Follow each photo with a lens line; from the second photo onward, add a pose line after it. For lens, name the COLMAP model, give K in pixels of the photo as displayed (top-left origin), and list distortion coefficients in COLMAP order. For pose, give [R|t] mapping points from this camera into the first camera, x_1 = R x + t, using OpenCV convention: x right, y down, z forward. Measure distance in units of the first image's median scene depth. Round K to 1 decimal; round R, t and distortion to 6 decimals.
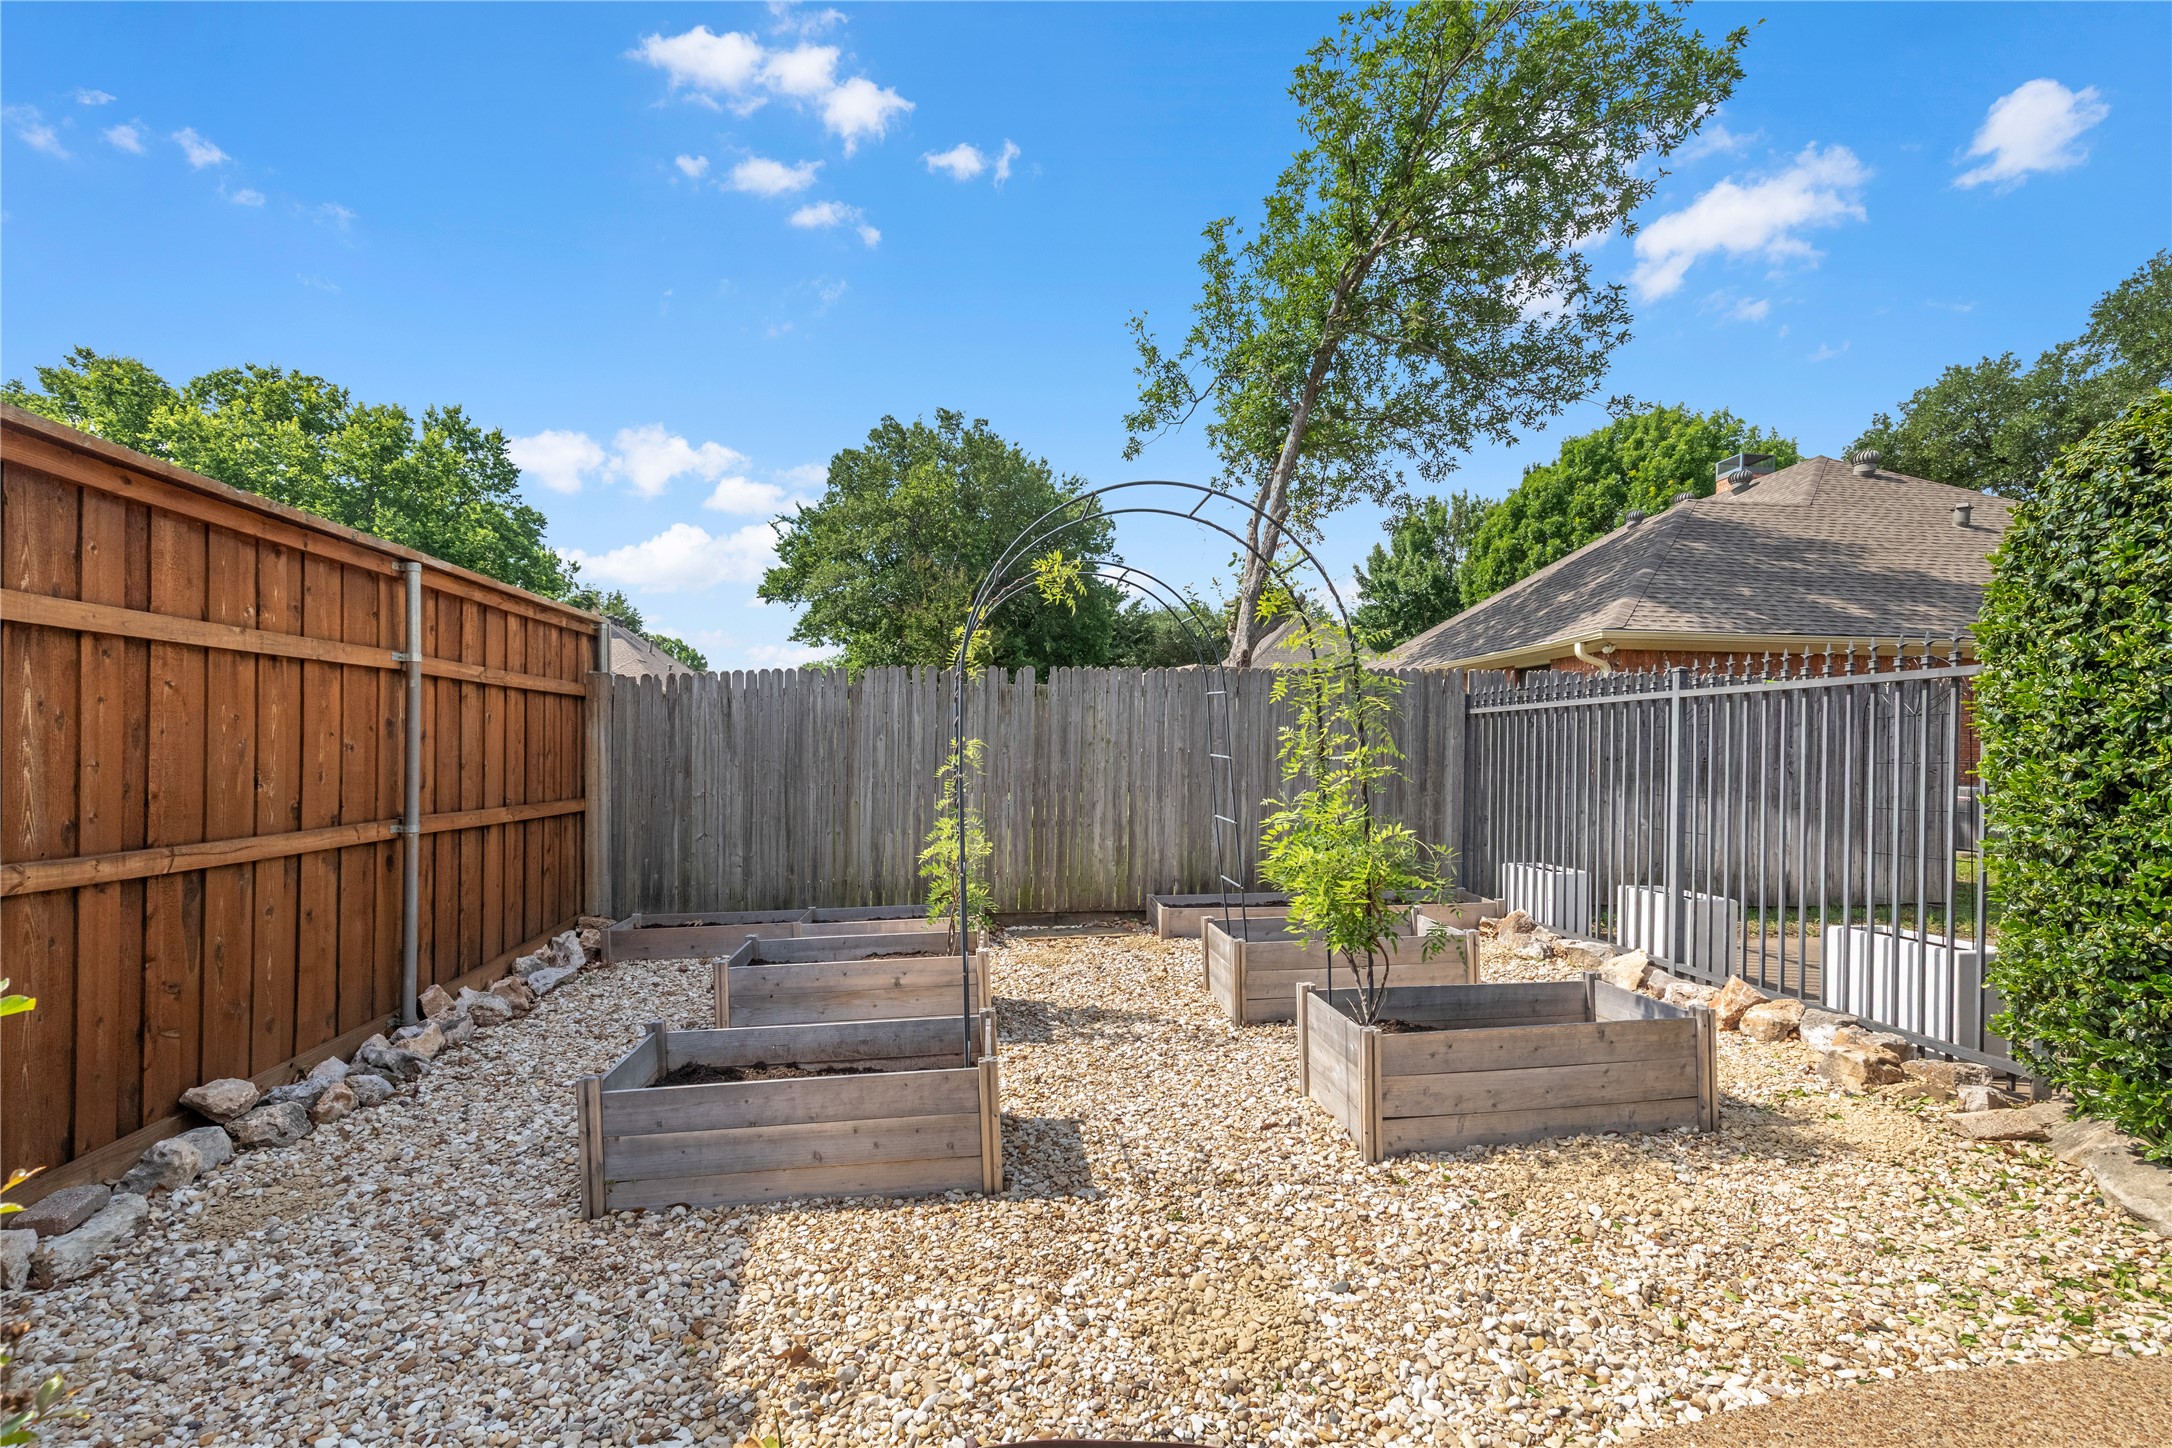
lens RADIAL K [[997.7, 0, 1080.2], [0, 997.7, 774.4], [0, 0, 1]] dist [-0.000450, -0.000463]
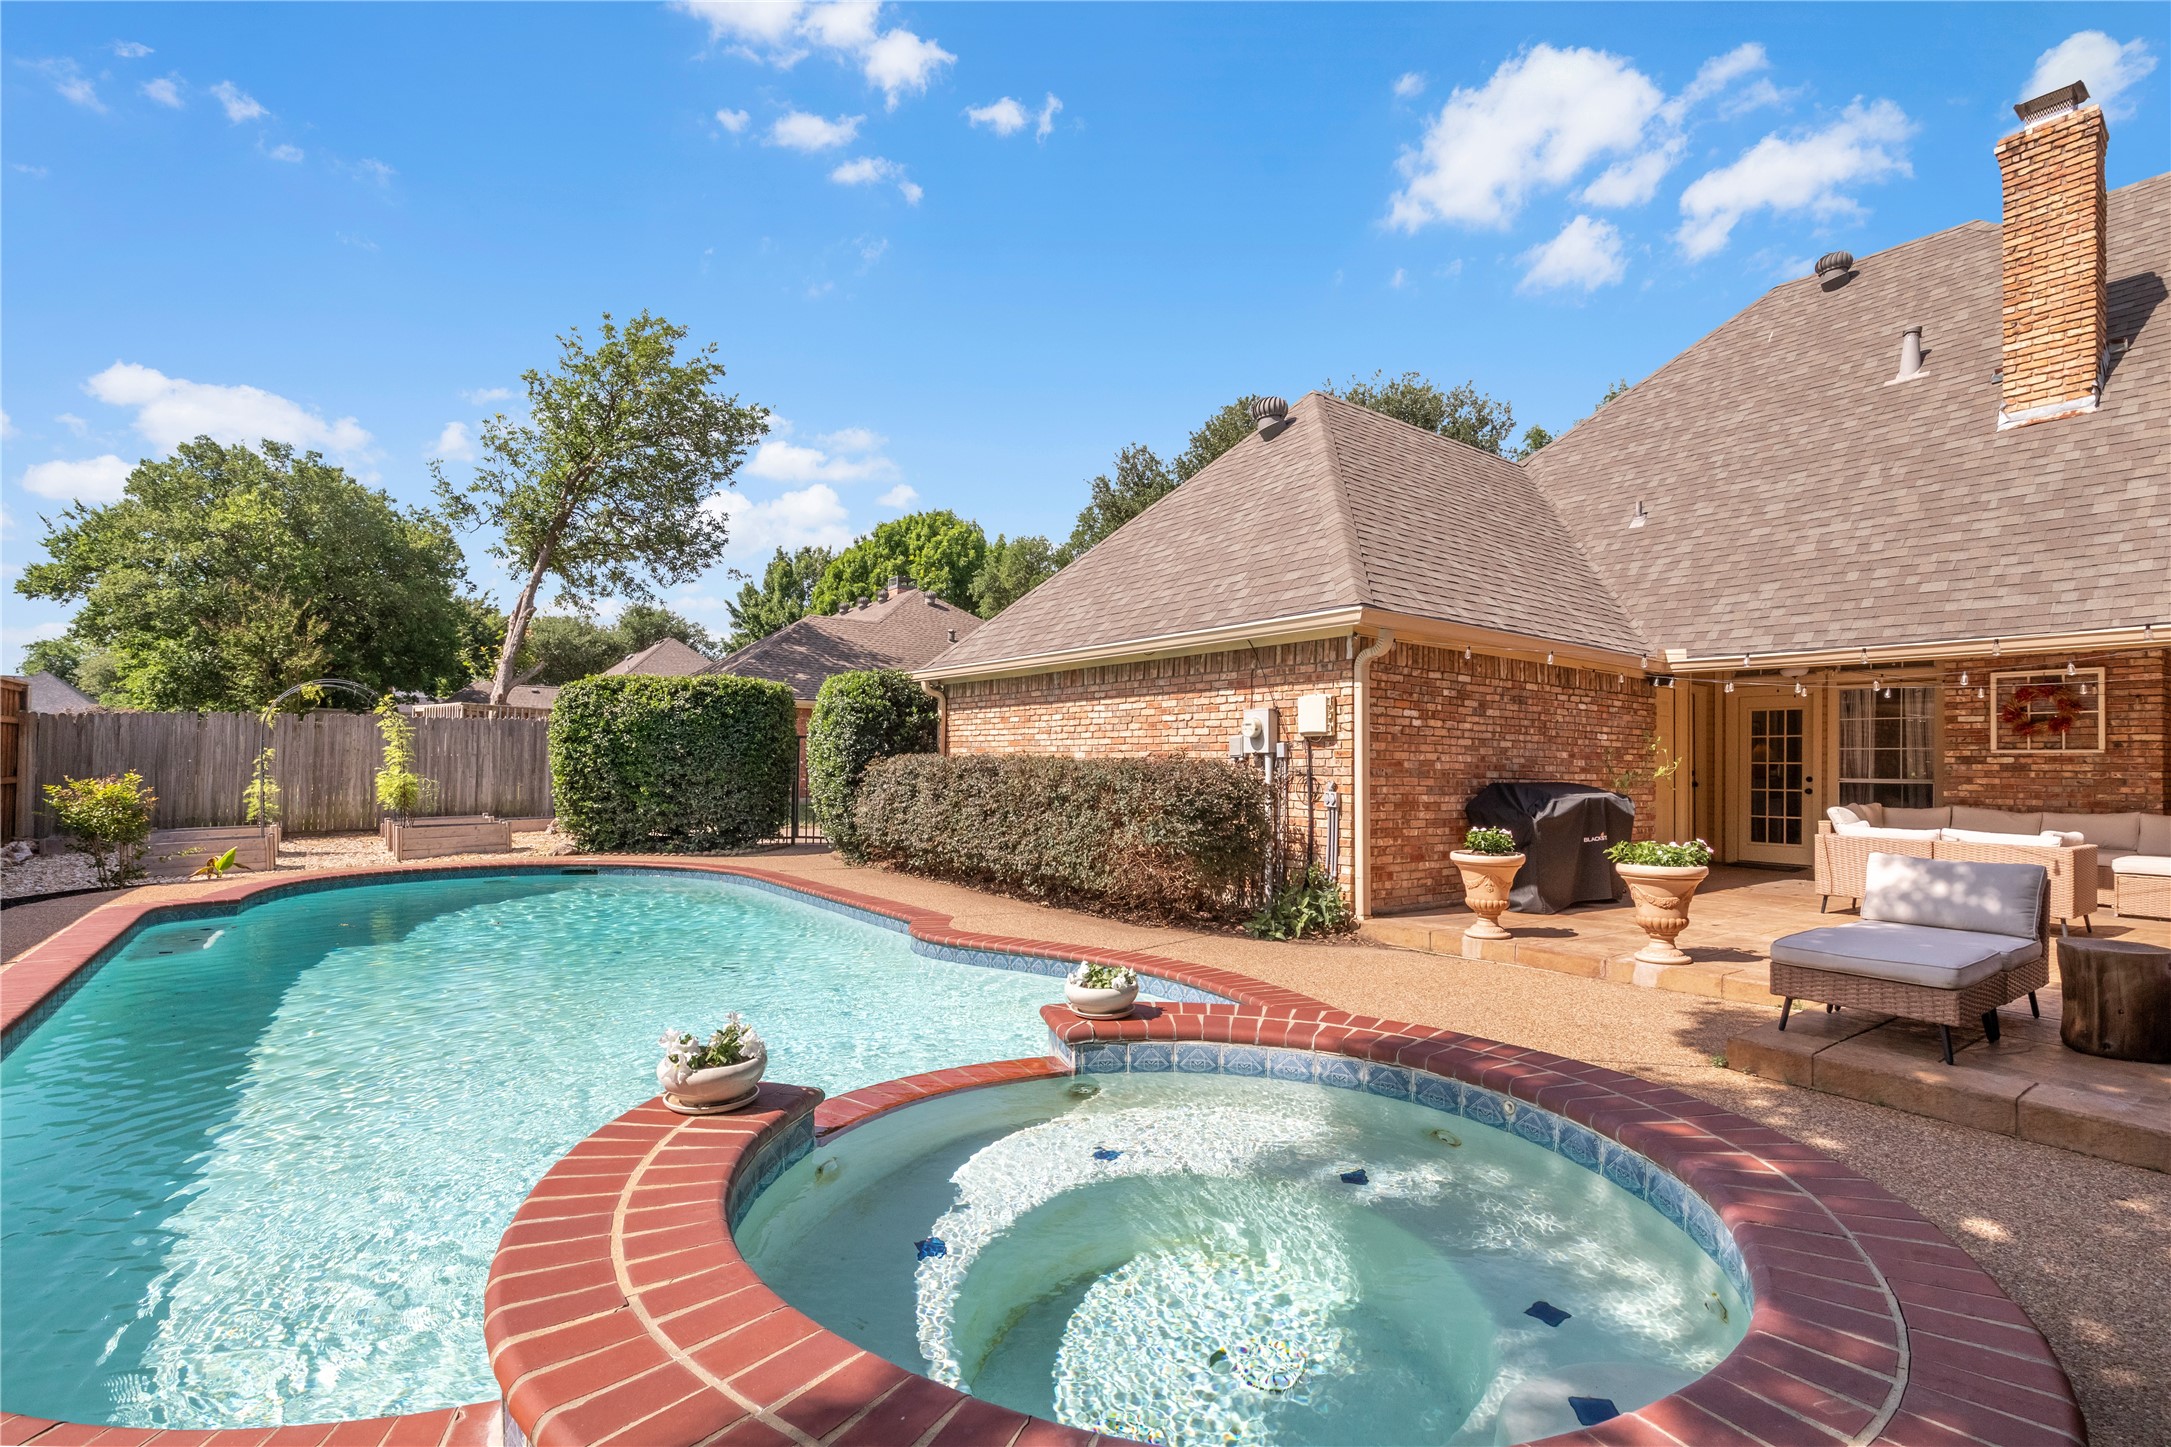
lens RADIAL K [[986.6, 0, 1092.6], [0, 986.6, 746.4], [0, 0, 1]] dist [0.001219, 0.000469]
pose [[0.847937, 0.010595, 0.529991, 0.054658], [0.008262, 0.999415, -0.033197, 0.009793], [-0.530033, 0.032528, 0.847353, -0.368474]]
